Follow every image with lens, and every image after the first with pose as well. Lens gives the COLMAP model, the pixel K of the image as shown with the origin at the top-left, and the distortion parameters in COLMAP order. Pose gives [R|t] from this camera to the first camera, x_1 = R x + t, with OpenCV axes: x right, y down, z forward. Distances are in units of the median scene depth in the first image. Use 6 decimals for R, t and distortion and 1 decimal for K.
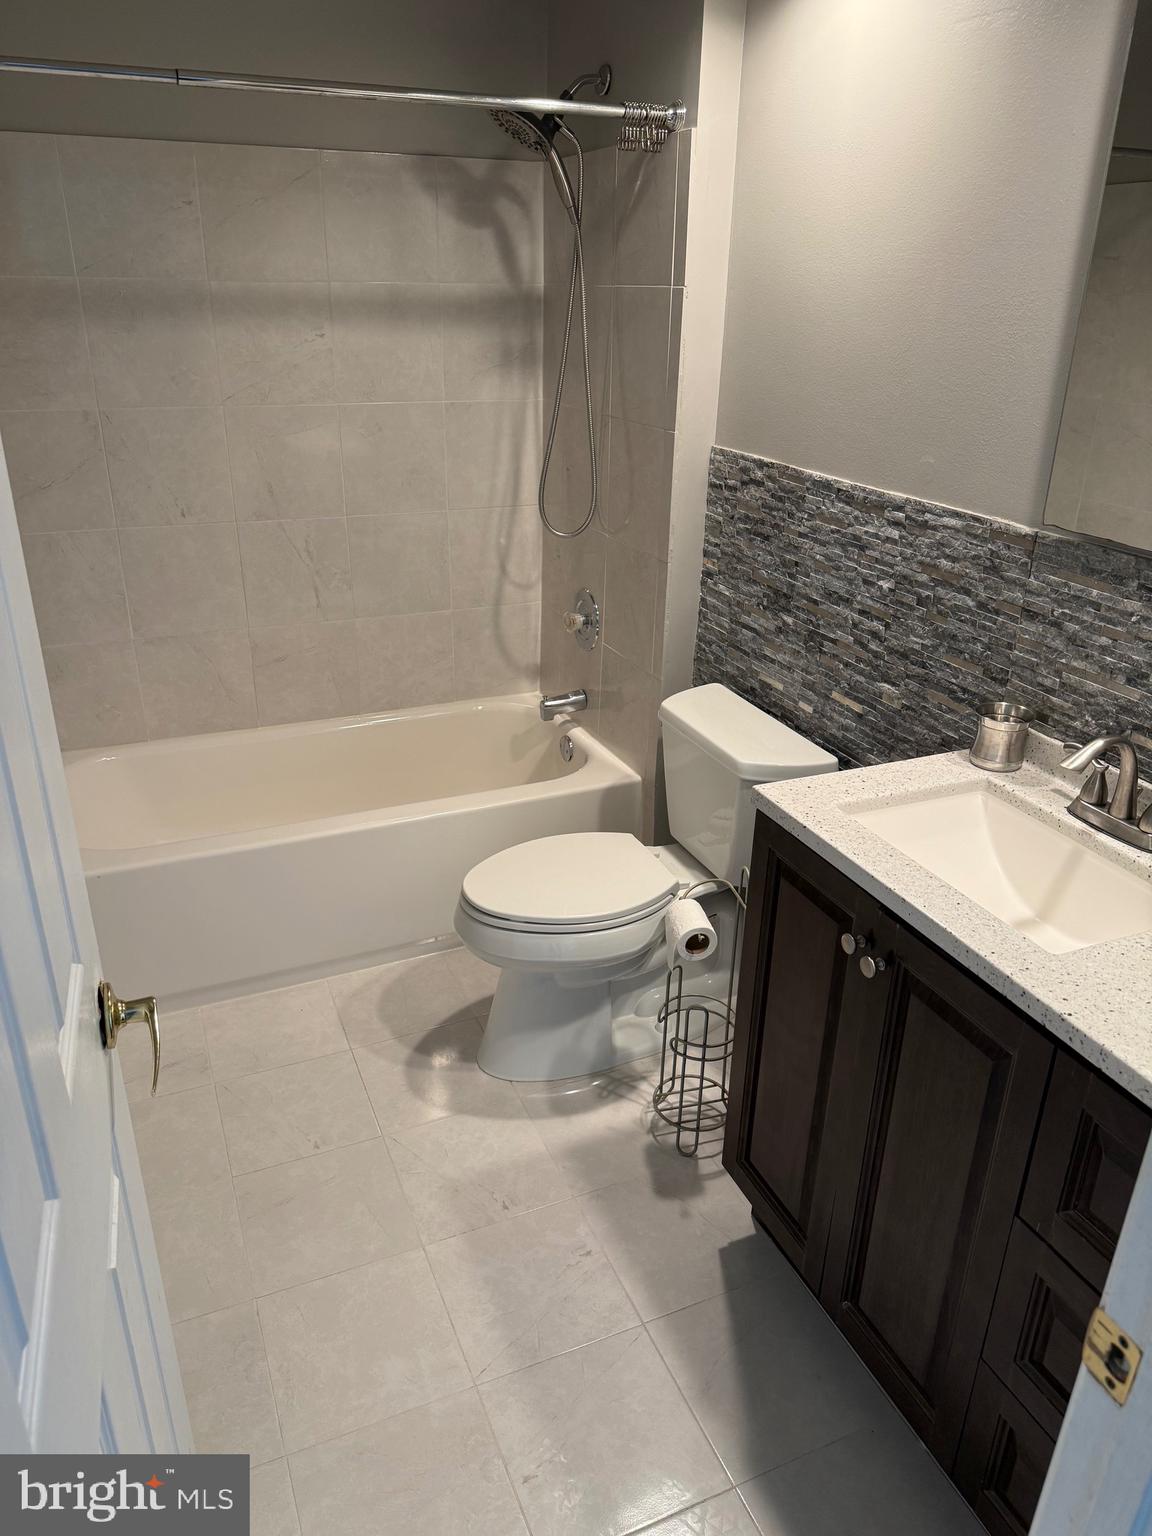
lens RADIAL K [[1092.4, 0, 572.4], [0, 1092.4, 774.2], [0, 0, 1]] dist [0.054778, -0.056624]
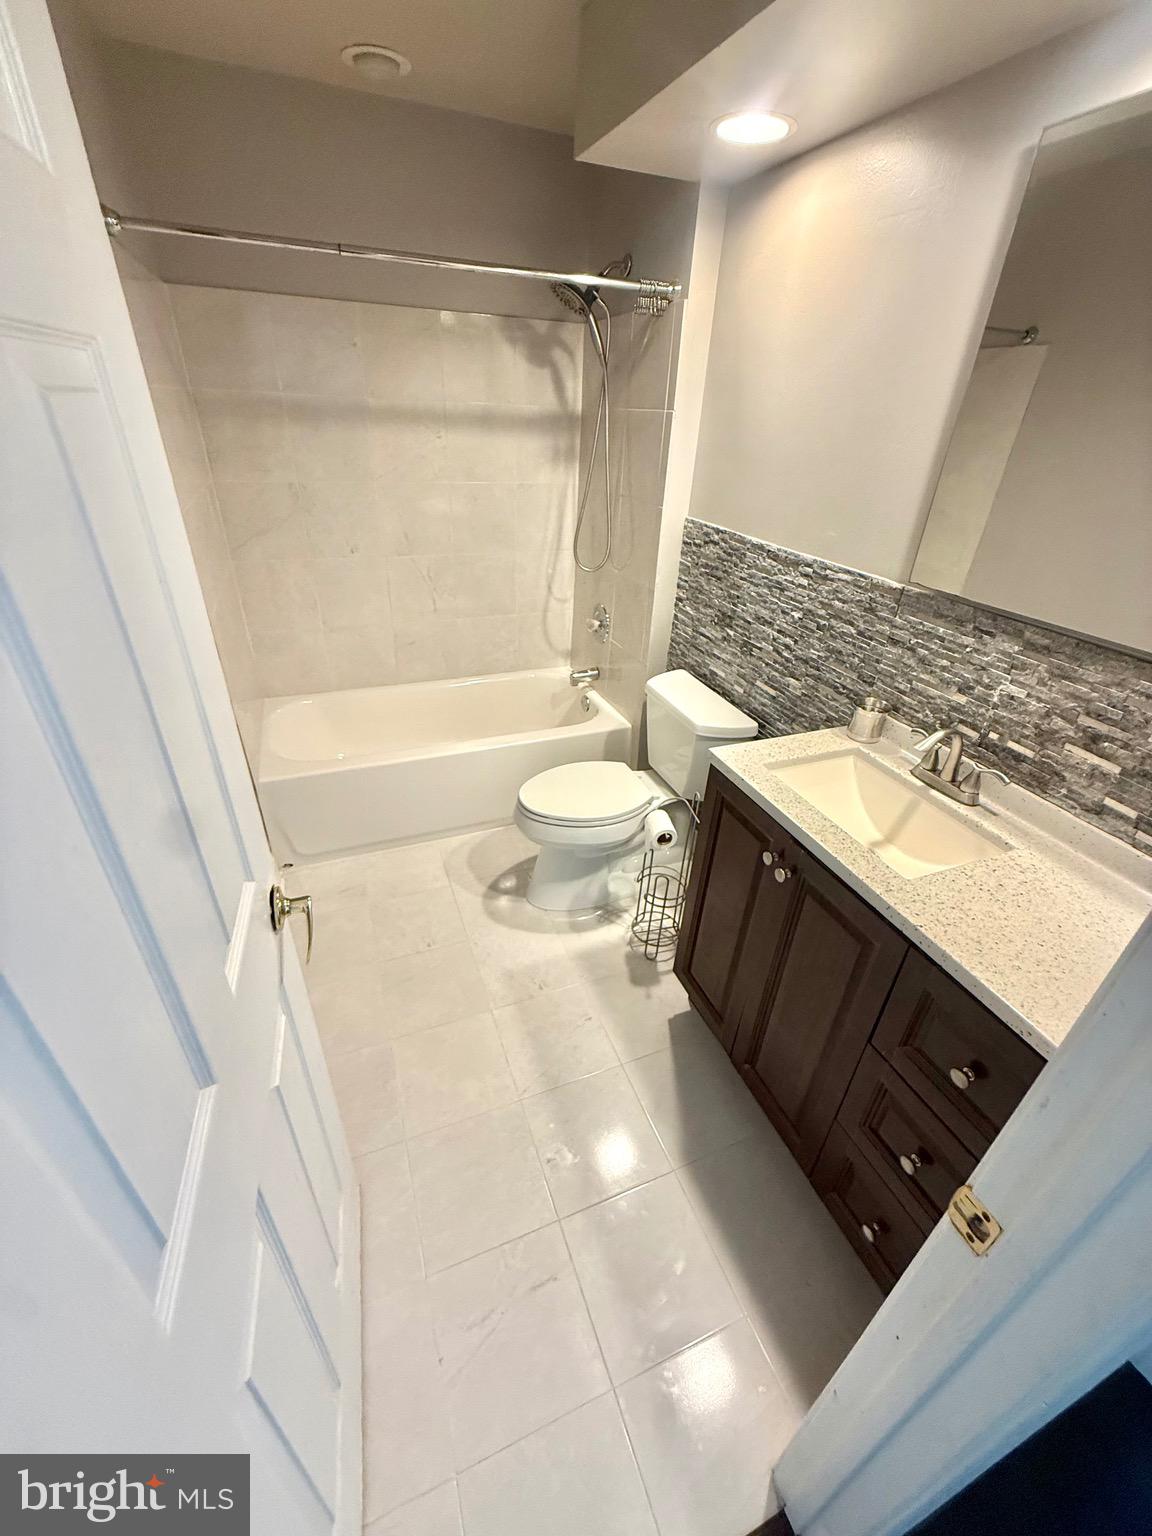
lens RADIAL K [[623.1, 0, 580.5], [0, 623.1, 767.1], [0, 0, 1]] dist [0.000023, 0.000634]
pose [[0.999392, 0.034522, -0.004837, -0.007541], [-0.033853, 0.994244, 0.101647, -0.035836], [0.008318, -0.101422, 0.994809, 0.095068]]
